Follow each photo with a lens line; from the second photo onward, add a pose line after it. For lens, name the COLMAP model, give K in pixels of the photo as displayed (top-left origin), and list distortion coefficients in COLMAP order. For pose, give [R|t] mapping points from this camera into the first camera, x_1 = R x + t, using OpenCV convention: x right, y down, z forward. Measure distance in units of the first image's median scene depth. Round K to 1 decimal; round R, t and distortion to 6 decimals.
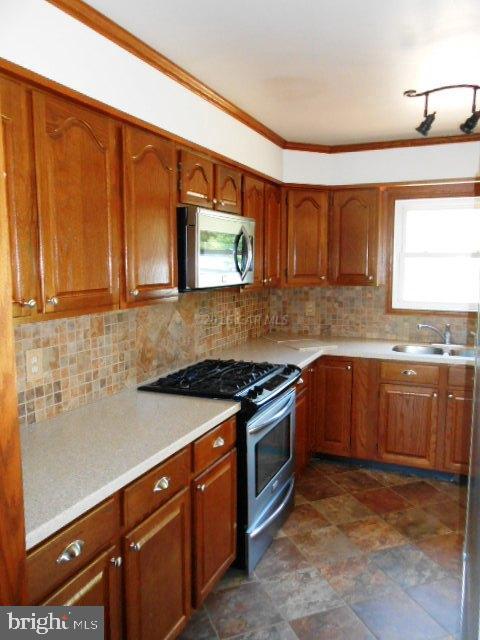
lens RADIAL K [[501.1, 0, 240.0], [0, 501.1, 320.0], [0, 0, 1]] dist [-0.062492, 0.094153]
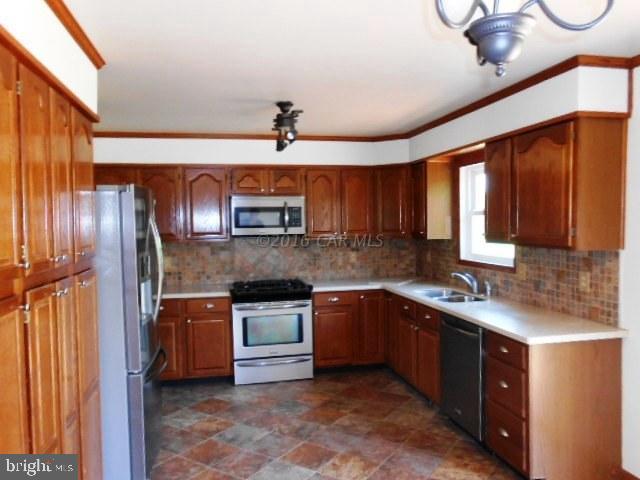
lens RADIAL K [[505.1, 0, 320.0], [0, 505.1, 240.0], [0, 0, 1]] dist [-0.003650, 0.003834]
pose [[0.587250, 0.023837, -0.809055, 1.616447], [-0.080958, 0.996284, -0.029410, -0.011182], [0.805347, 0.082770, 0.586997, 0.066310]]
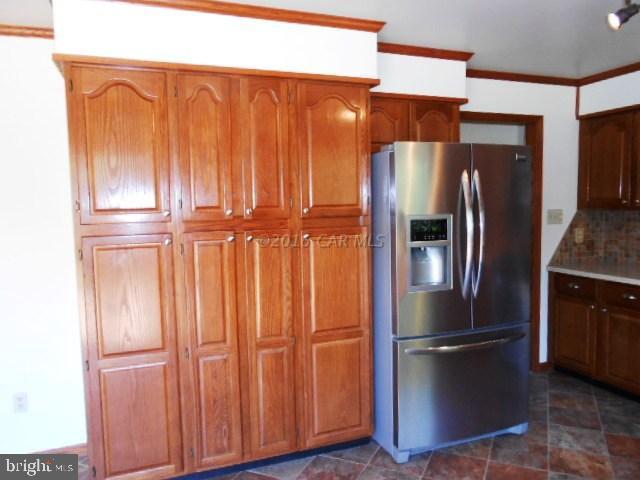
lens RADIAL K [[501.1, 0, 320.0], [0, 501.1, 240.0], [0, 0, 1]] dist [-0.062492, 0.094153]
pose [[-0.706808, 0.070787, -0.703855, 1.352289], [-0.063724, 0.984564, 0.163009, -0.085172], [0.704530, 0.160068, -0.691387, 0.953655]]
